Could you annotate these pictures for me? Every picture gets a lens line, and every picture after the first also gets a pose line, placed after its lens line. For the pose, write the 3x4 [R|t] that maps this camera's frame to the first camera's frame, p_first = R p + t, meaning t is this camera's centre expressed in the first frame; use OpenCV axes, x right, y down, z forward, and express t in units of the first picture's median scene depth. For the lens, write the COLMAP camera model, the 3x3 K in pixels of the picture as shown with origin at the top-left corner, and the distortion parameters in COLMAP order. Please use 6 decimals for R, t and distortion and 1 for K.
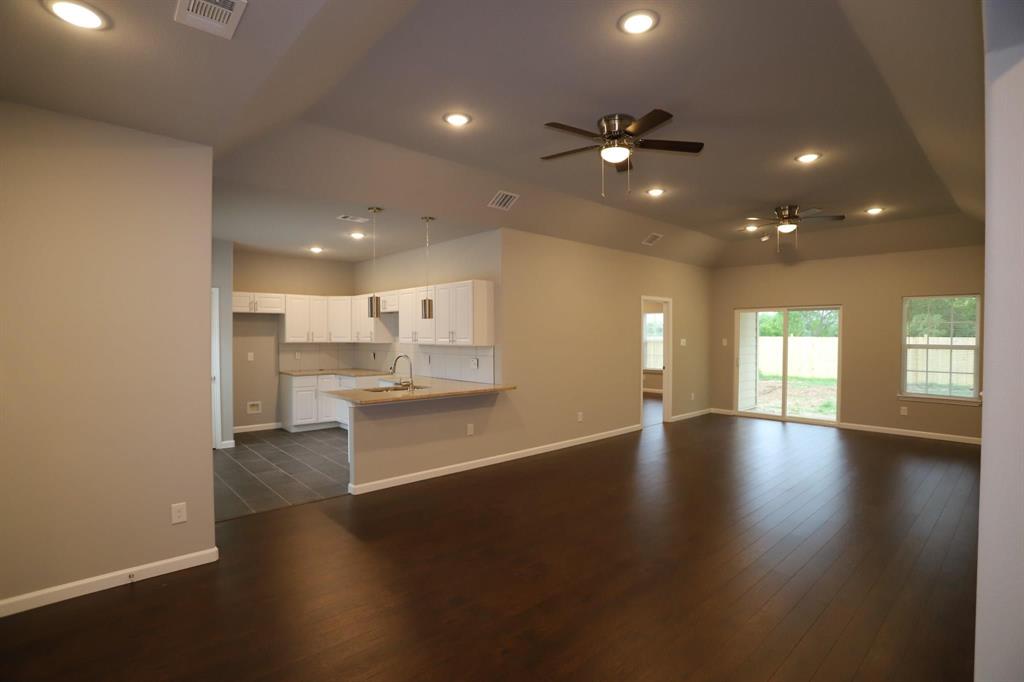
lens RADIAL K [[504.3, 0, 517.7], [0, 504.3, 342.7], [0, 0, 1]] dist [-0.045188, 0.020563]
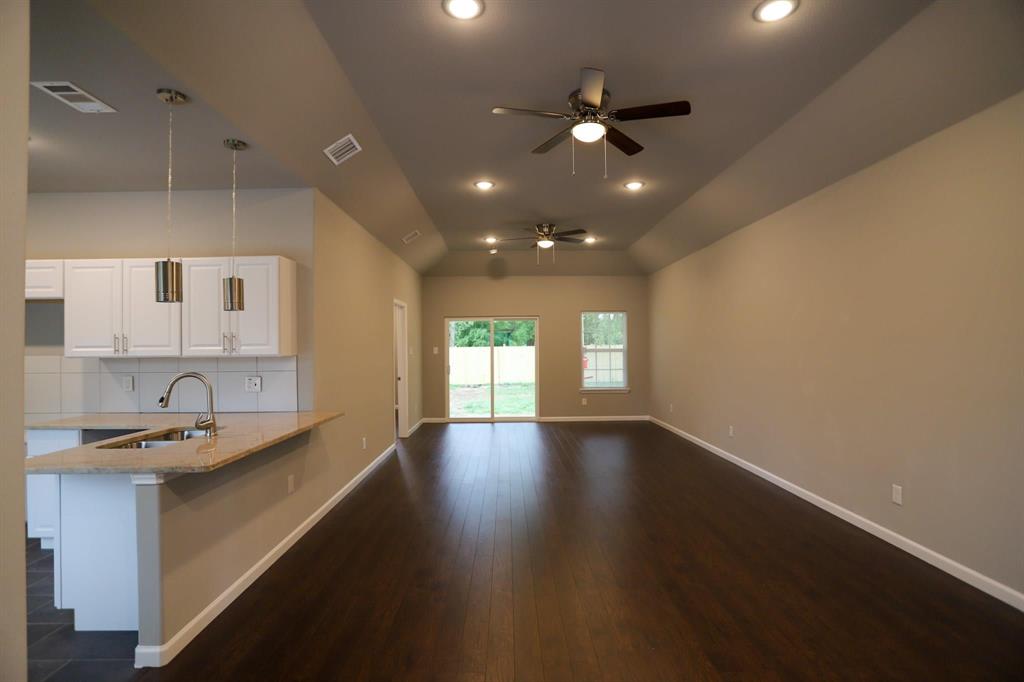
lens RADIAL K [[504.3, 0, 516.9], [0, 504.3, 343.0], [0, 0, 1]] dist [-0.045188, 0.020563]
pose [[0.668256, -0.002314, 0.743928, -0.319618], [0.021409, 0.999641, -0.016123, 0.005544], [-0.743624, 0.026701, 0.668065, 0.294855]]
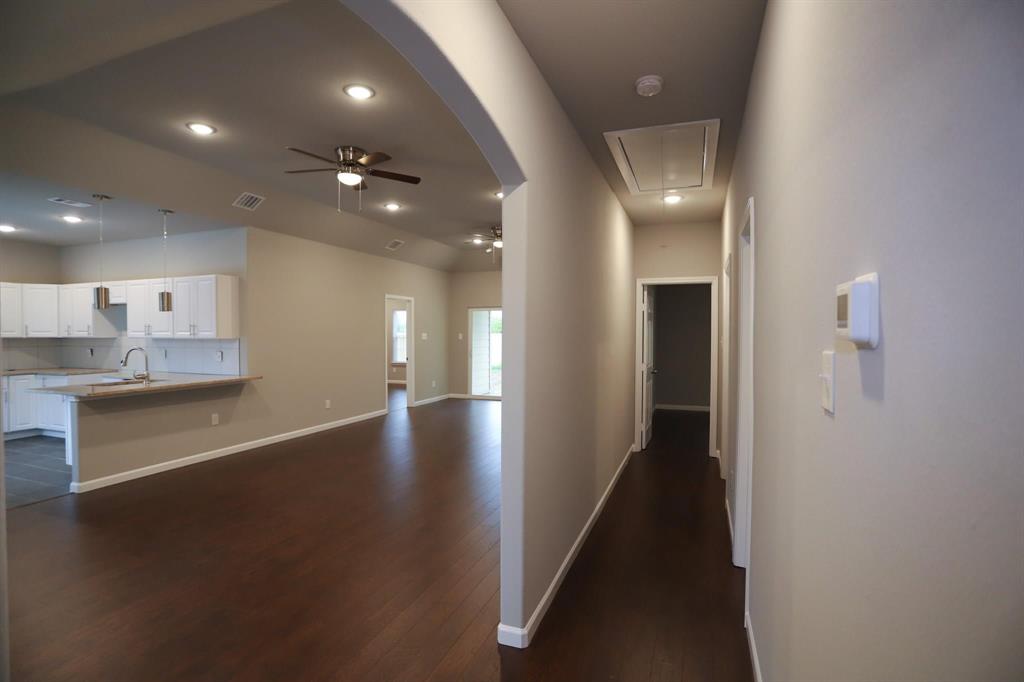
lens RADIAL K [[504.3, 0, 505.5], [0, 504.3, 340.5], [0, 0, 1]] dist [-0.045188, 0.020563]
pose [[0.903254, -0.005942, 0.429064, 0.006764], [0.005819, 0.999982, 0.001600, 0.010414], [-0.429066, 0.001052, 0.903273, -0.147259]]
